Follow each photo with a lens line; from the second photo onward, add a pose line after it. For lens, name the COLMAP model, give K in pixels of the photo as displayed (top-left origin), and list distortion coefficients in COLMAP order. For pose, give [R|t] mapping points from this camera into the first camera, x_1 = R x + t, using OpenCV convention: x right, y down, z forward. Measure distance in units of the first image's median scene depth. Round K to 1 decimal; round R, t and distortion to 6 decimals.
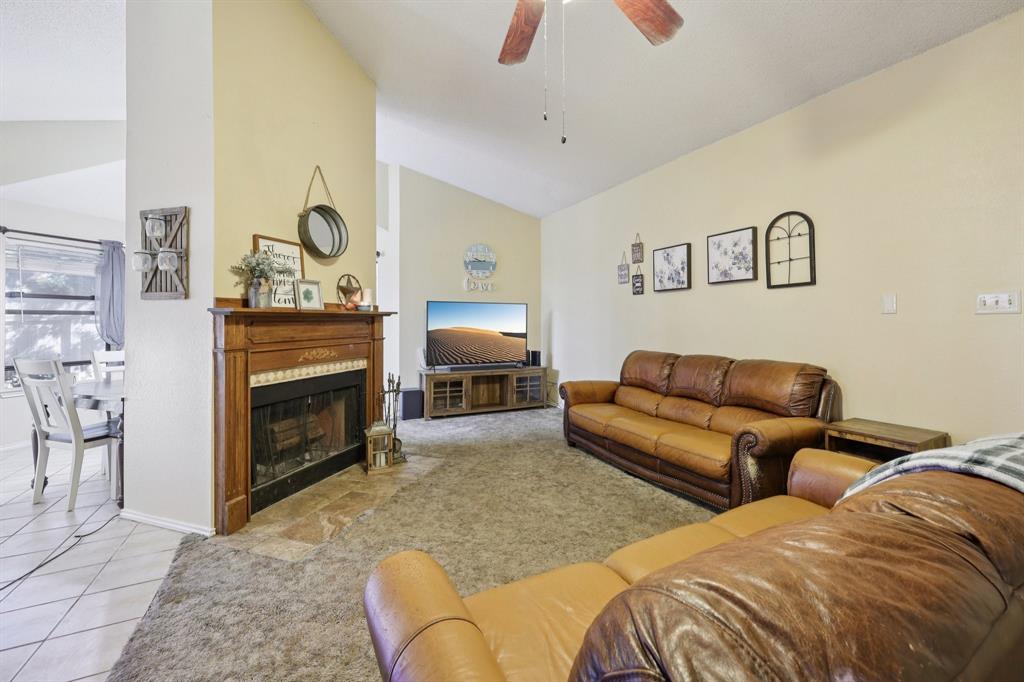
lens RADIAL K [[419.3, 0, 513.1], [0, 419.3, 323.1], [0, 0, 1]] dist [0.000069, 0.000009]
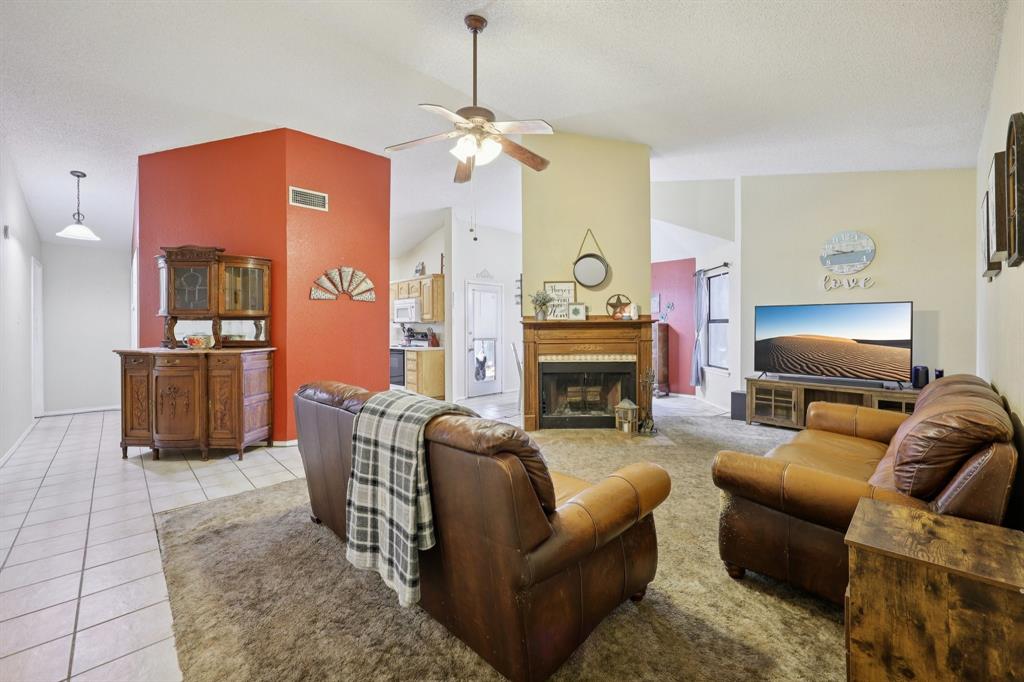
lens RADIAL K [[411.3, 0, 514.6], [0, 411.3, 330.6], [0, 0, 1]] dist [-0.000523, -0.000032]
pose [[0.298088, 0.004341, -0.954528, 0.978254], [0.000492, 0.999989, 0.004702, 0.001161], [0.954538, -0.001872, 0.298083, 0.279322]]
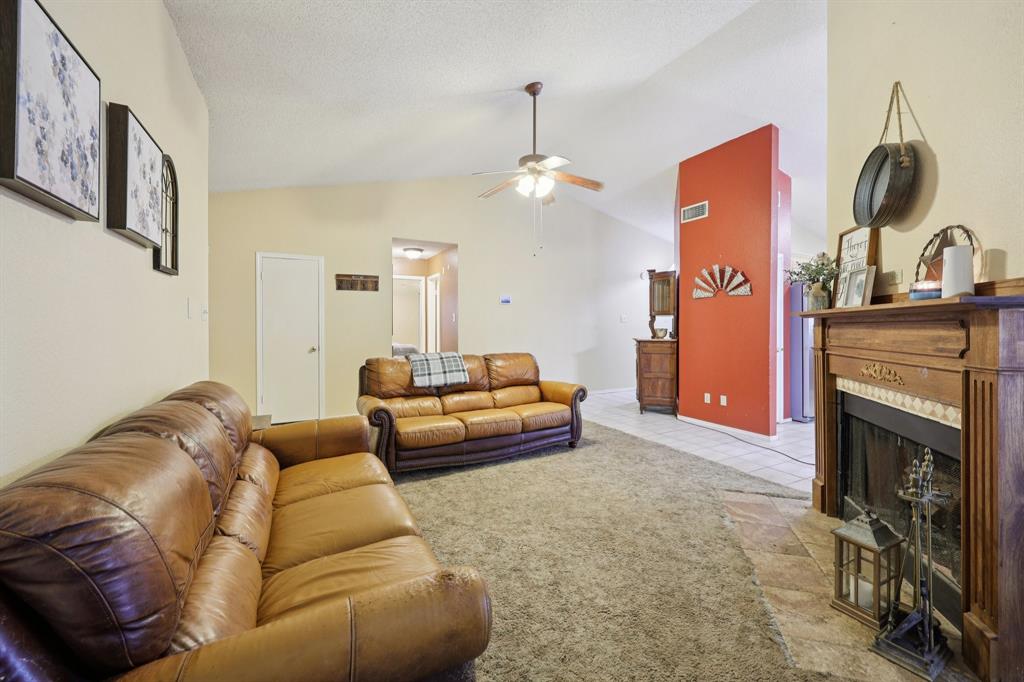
lens RADIAL K [[419.3, 0, 513.1], [0, 419.3, 323.1], [0, 0, 1]] dist [0.000069, 0.000009]
pose [[-0.999874, -0.000719, -0.015855, 0.141488], [-0.000688, 0.999998, -0.001975, -0.001299], [0.015856, -0.001964, -0.999872, 1.713856]]
